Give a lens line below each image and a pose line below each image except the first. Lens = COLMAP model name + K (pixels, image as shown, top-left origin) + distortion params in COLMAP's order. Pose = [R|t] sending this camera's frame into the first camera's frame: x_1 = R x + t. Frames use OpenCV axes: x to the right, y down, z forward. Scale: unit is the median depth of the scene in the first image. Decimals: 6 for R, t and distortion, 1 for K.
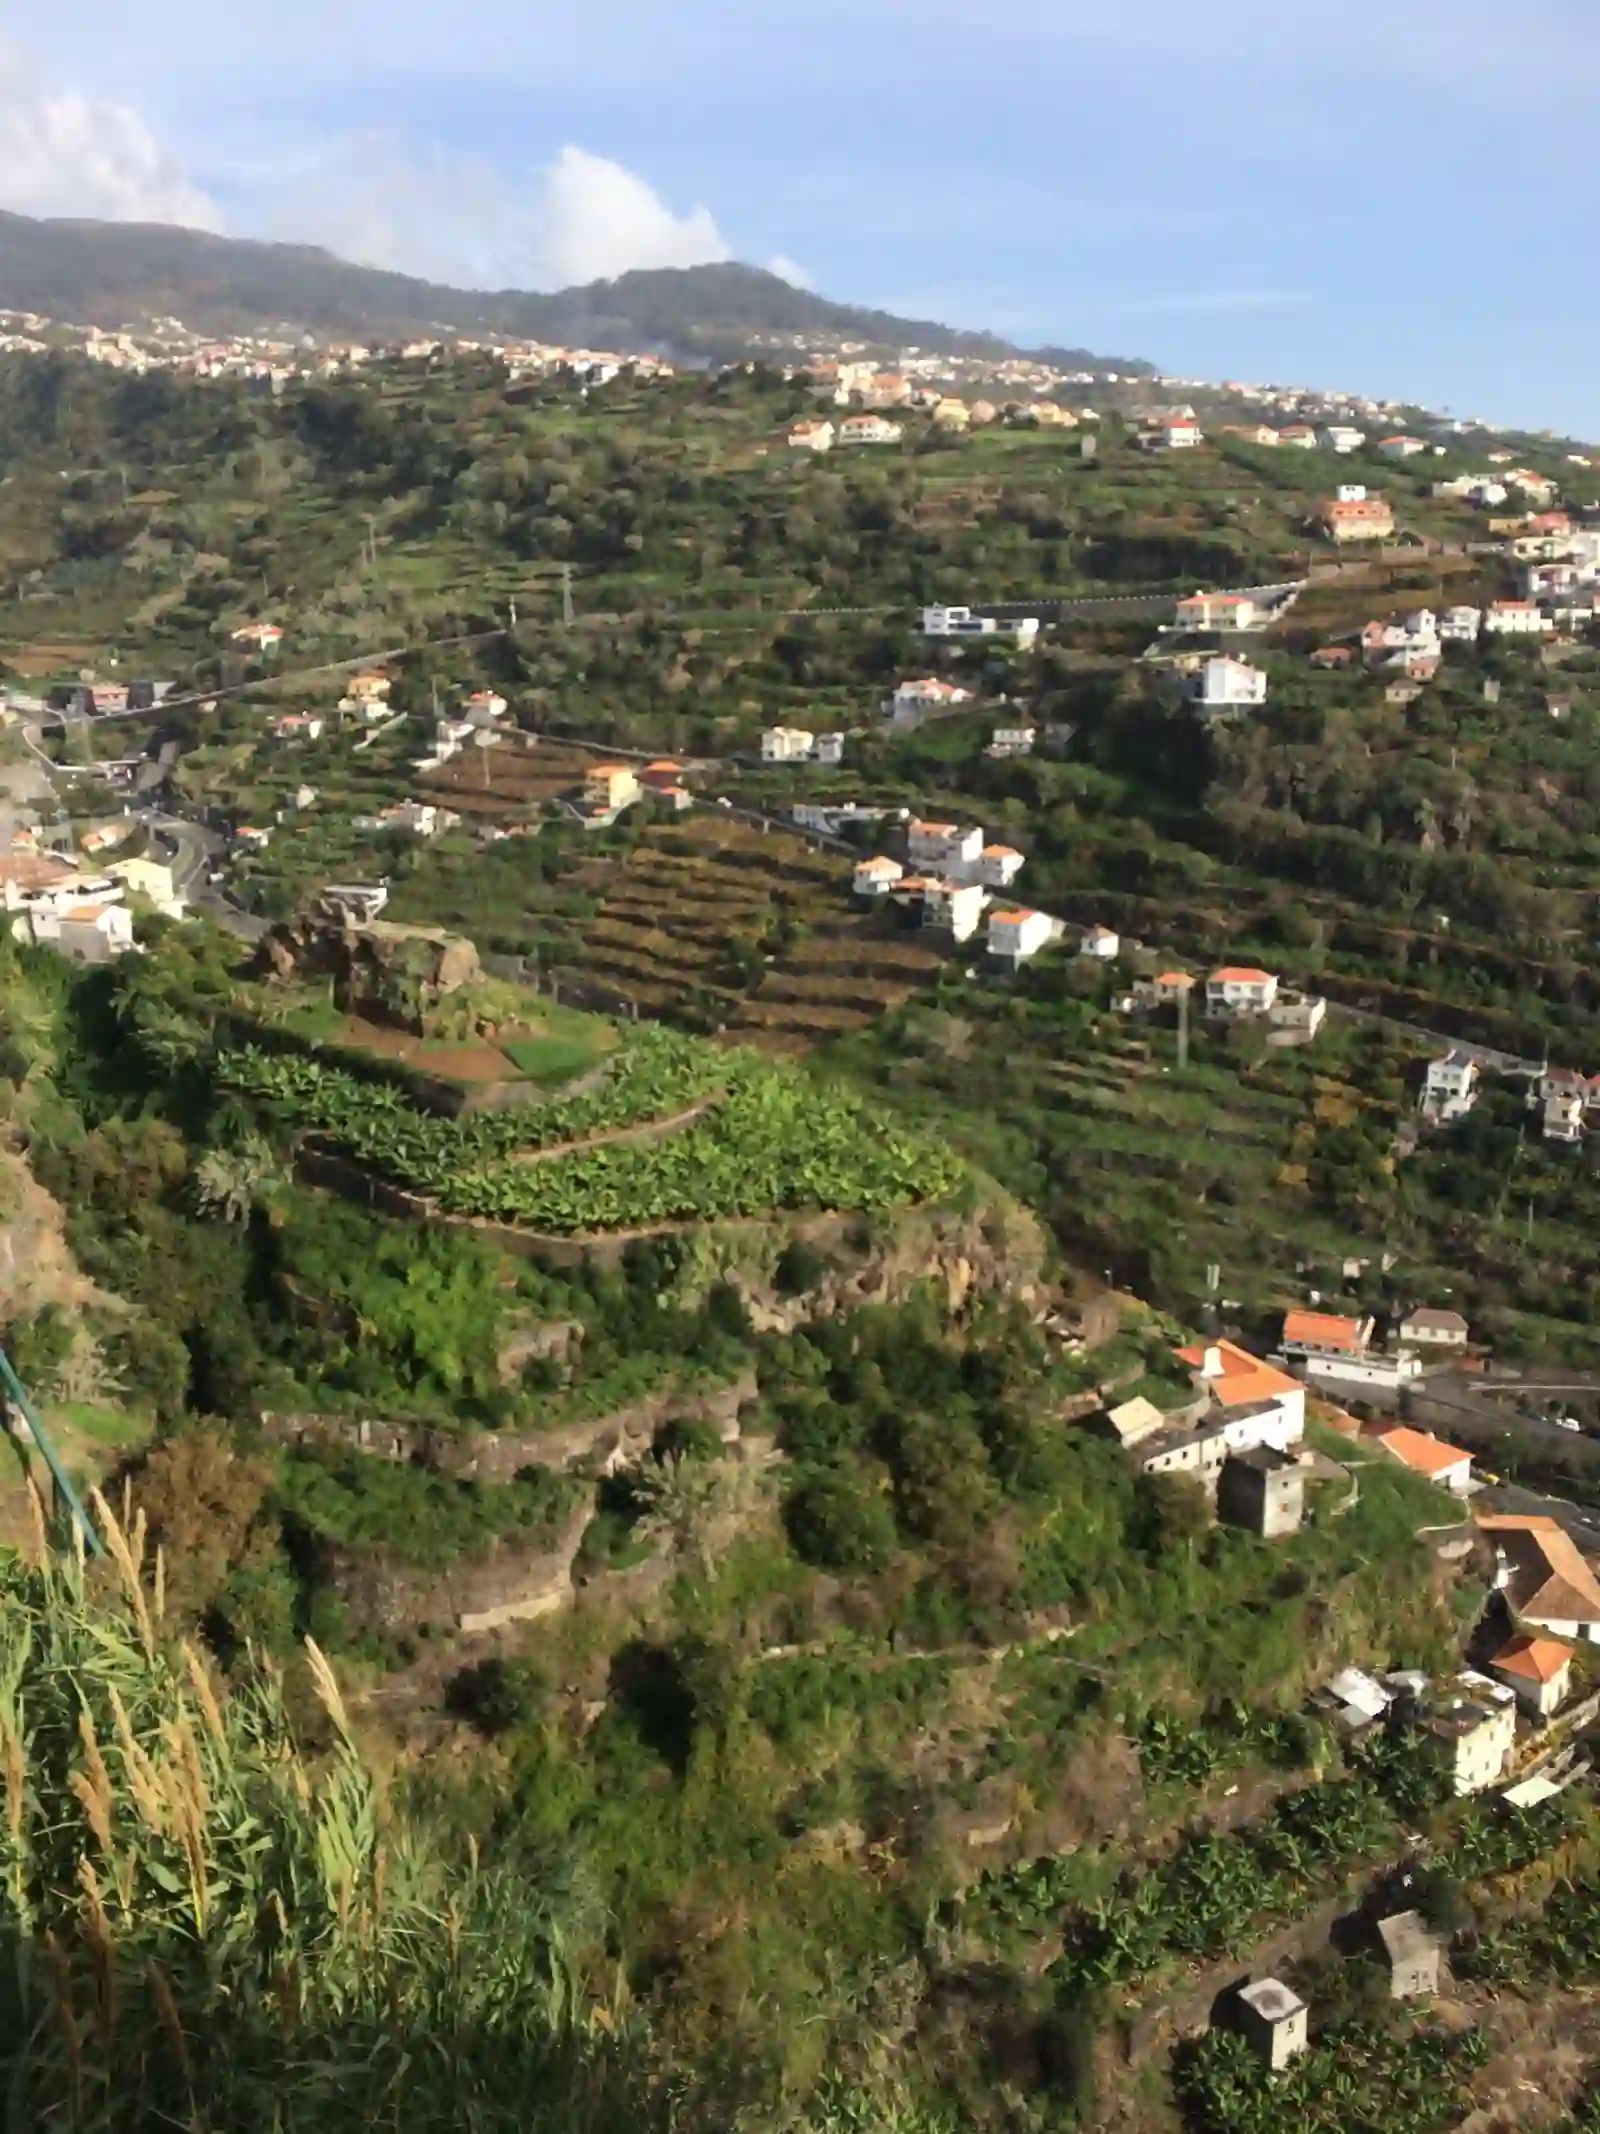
lens RADIAL K [[1690.8, 0, 769.1], [0, 1690.8, 1073.6], [0, 0, 1]] dist [0.035956, -0.050309]
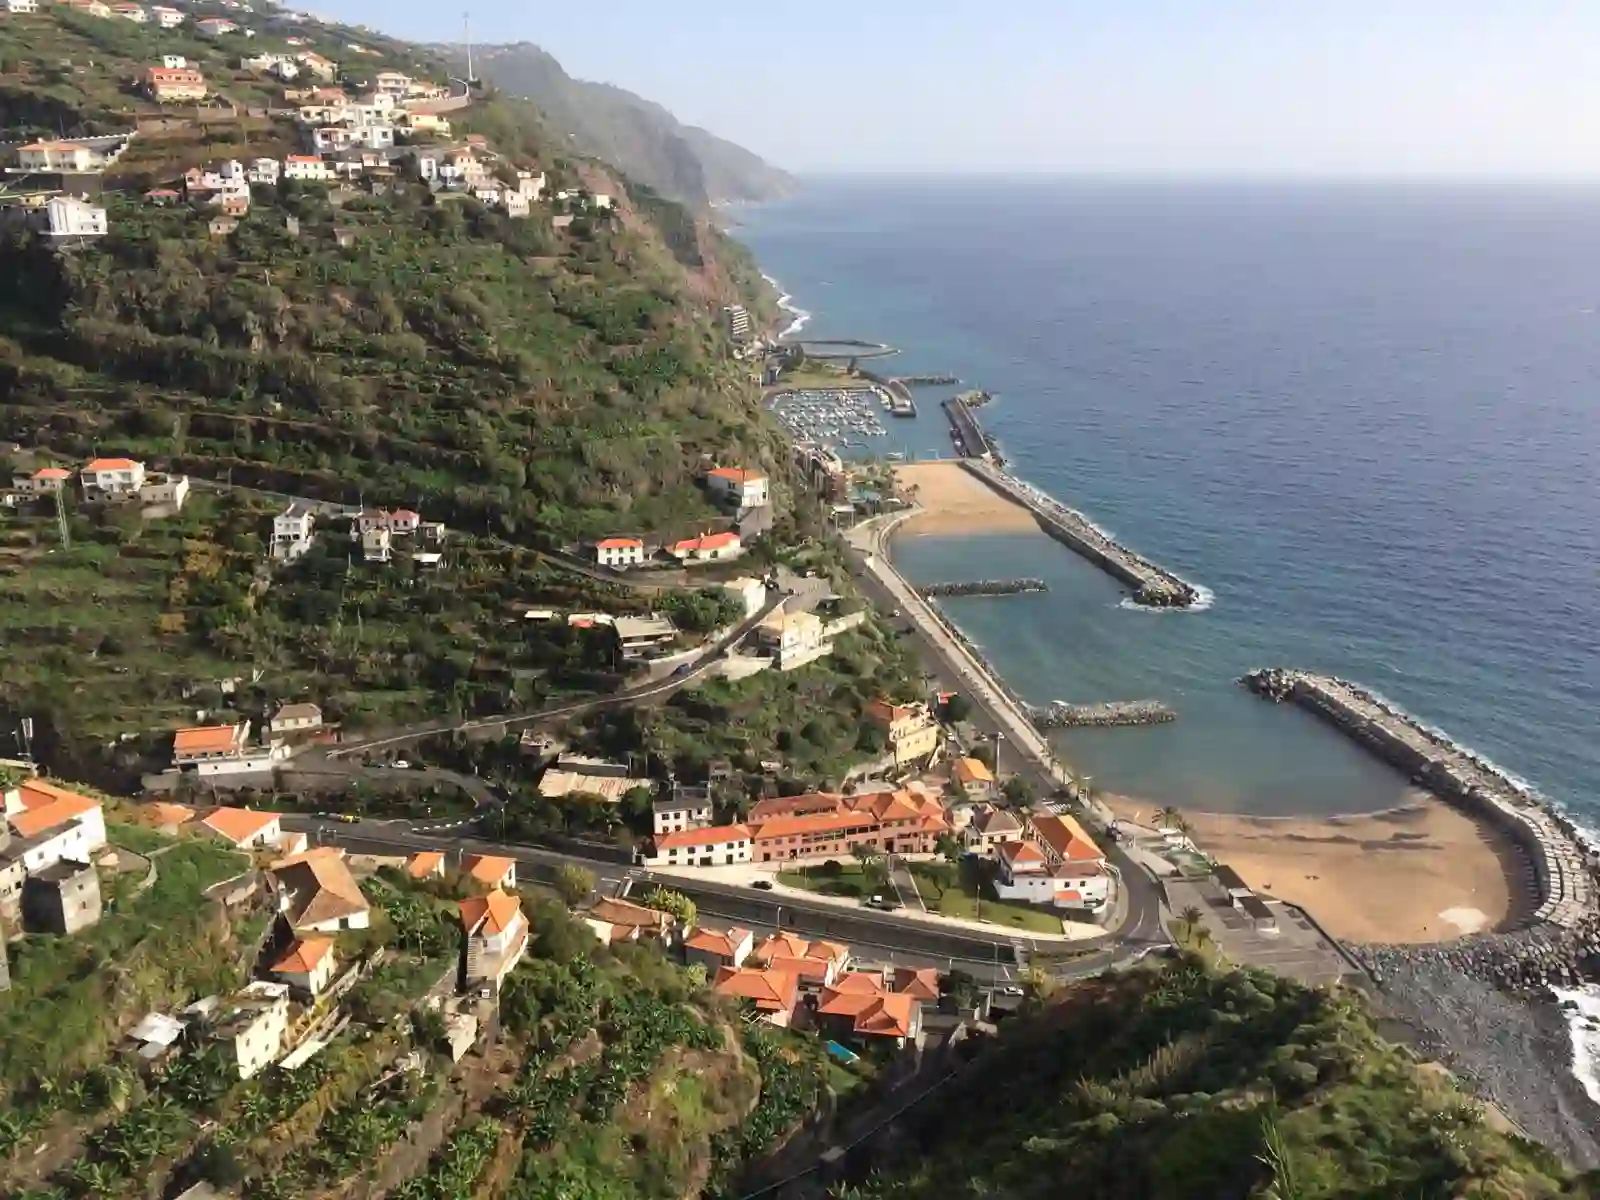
lens RADIAL K [[1273.6, 0, 785.0], [0, 1273.6, 604.9], [0, 0, 1]] dist [0.081908, -0.110700]
pose [[0.804696, -0.171319, 0.568432, 0.128326], [0.135014, 0.985180, 0.105792, 0.008077], [-0.578132, -0.008384, 0.815901, -0.027328]]
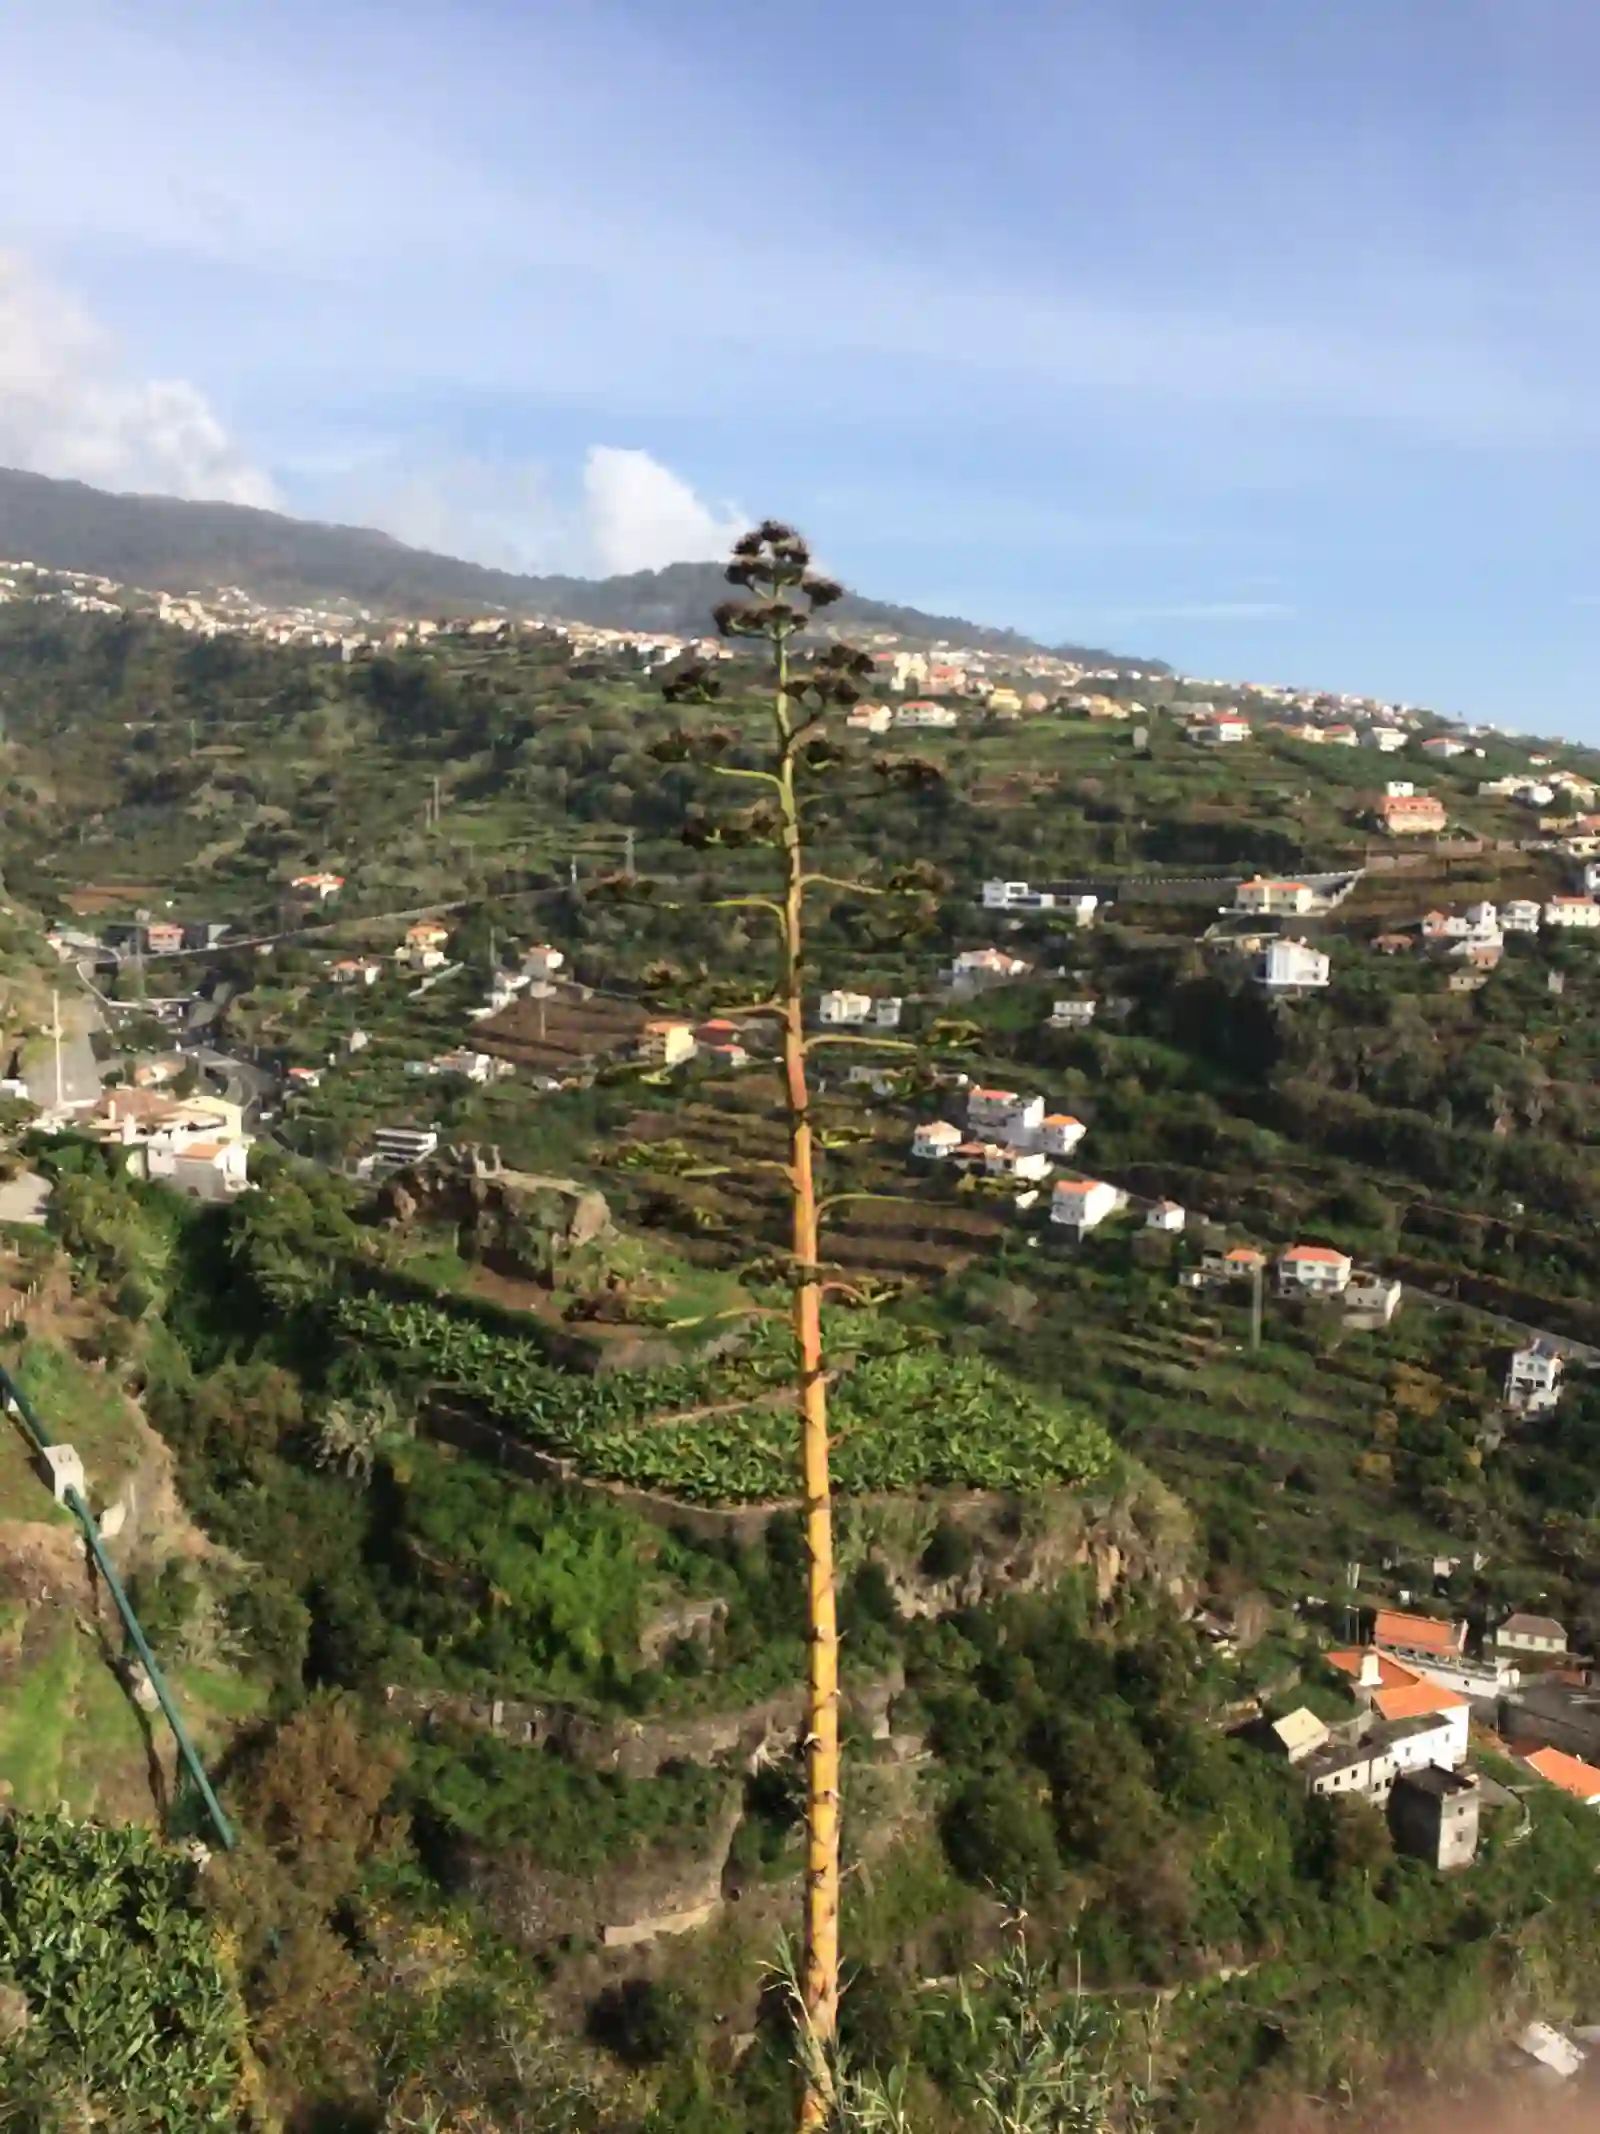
lens RADIAL K [[1686.6, 0, 762.0], [0, 1686.6, 1082.8], [0, 0, 1]] dist [0.062206, -0.100547]
pose [[0.999250, 0.037615, -0.009236, -0.038416], [-0.038557, 0.988689, -0.144939, -0.001383], [0.003679, 0.145187, 0.989397, 0.006749]]
